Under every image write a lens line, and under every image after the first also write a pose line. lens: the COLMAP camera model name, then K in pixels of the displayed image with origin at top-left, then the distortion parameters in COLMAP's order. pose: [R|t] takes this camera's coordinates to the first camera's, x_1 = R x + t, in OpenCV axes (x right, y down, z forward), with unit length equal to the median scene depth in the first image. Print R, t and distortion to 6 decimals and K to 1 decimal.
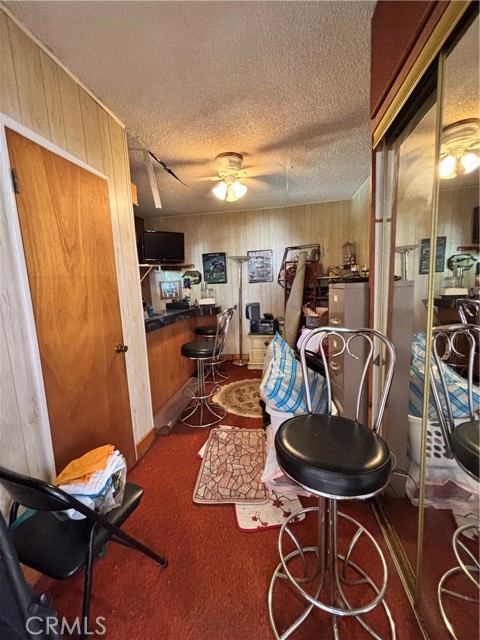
lens RADIAL K [[256.2, 0, 240.0], [0, 256.2, 320.0], [0, 0, 1]] dist [-0.000490, -0.000084]
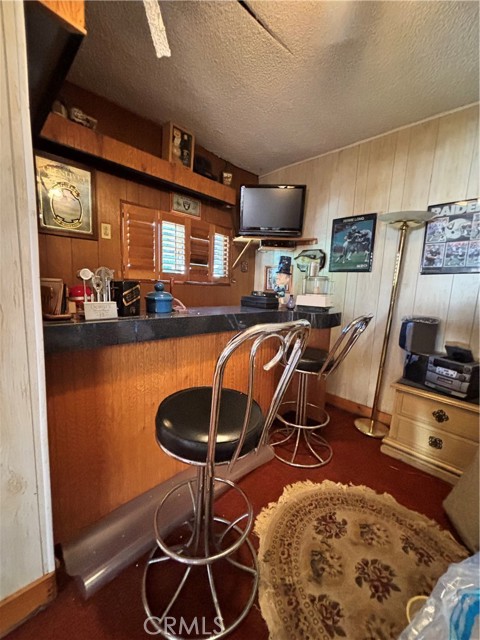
lens RADIAL K [[256.2, 0, 240.0], [0, 256.2, 320.0], [0, 0, 1]] dist [-0.000490, -0.000084]
pose [[0.810146, 0.158796, -0.564311, 0.046106], [-0.153960, 0.986457, 0.056556, -0.035214], [0.565650, 0.041063, 0.823623, 0.426706]]
